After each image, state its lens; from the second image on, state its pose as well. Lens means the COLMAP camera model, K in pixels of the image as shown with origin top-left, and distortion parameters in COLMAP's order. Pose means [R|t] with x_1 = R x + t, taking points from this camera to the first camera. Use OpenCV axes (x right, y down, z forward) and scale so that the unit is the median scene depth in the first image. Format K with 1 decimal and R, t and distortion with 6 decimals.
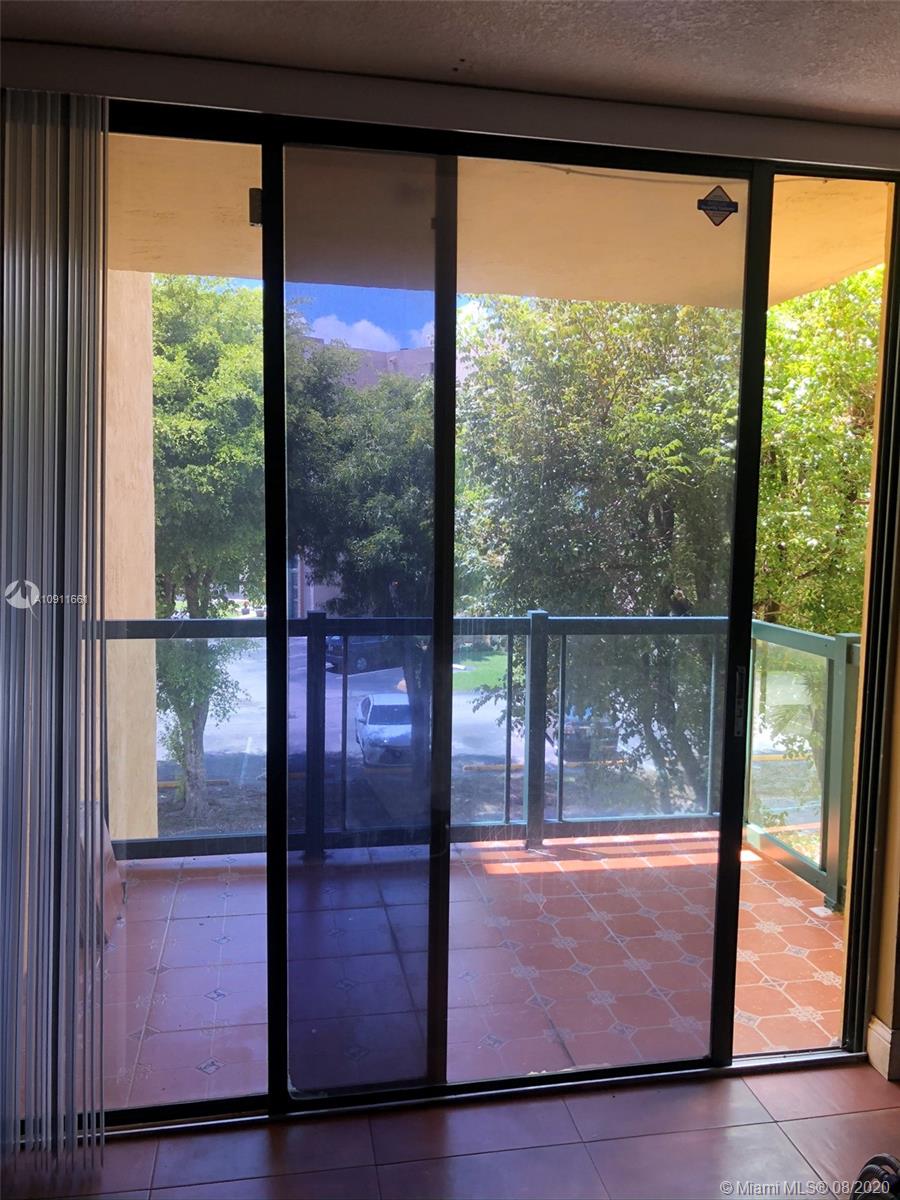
lens RADIAL K [[985.4, 0, 452.1], [0, 985.4, 609.6], [0, 0, 1]] dist [0.034281, -0.035499]
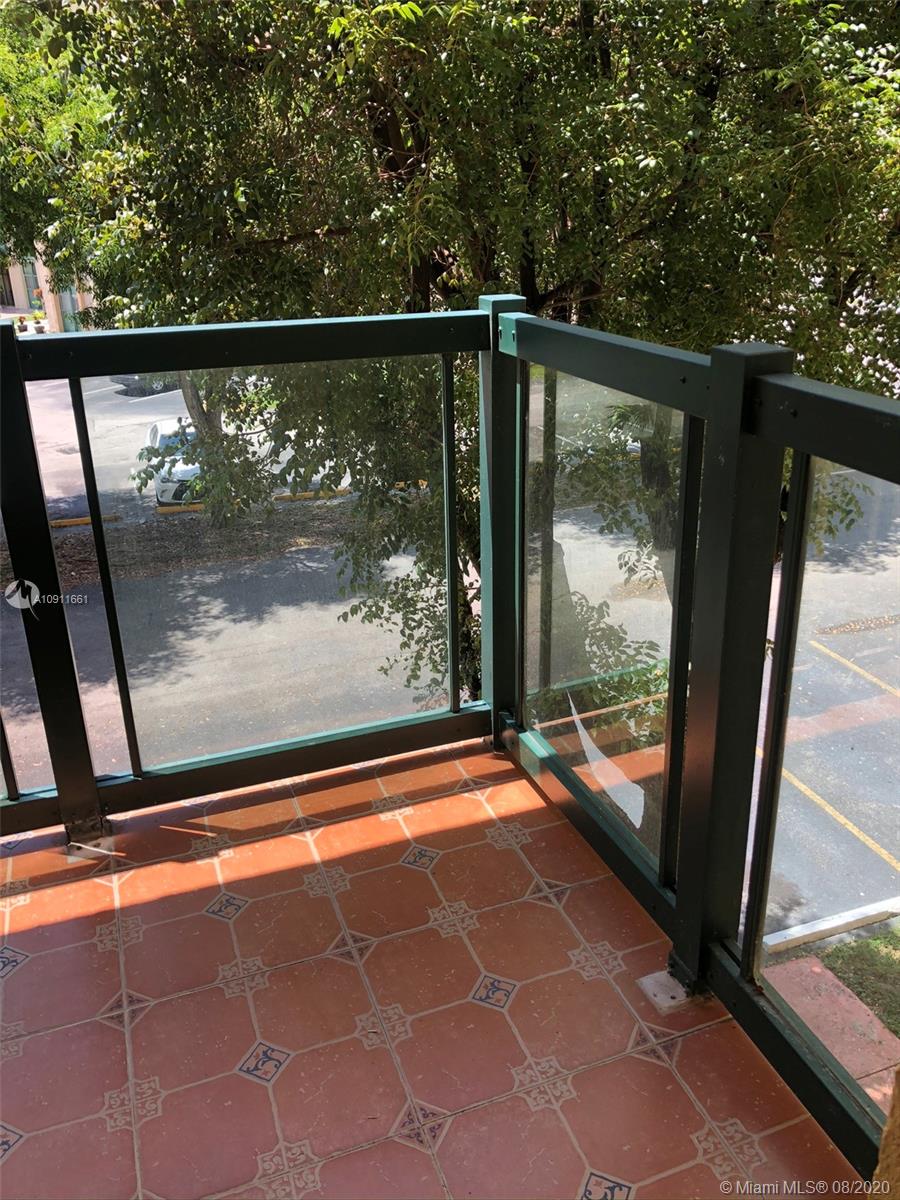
lens RADIAL K [[985.4, 0, 455.9], [0, 985.4, 589.5], [0, 0, 1]] dist [0.034281, -0.035499]
pose [[0.984900, -0.091231, 0.147134, 0.152038], [0.047722, 0.960025, 0.275816, 0.004075], [-0.166415, -0.264630, 0.949883, 0.419912]]
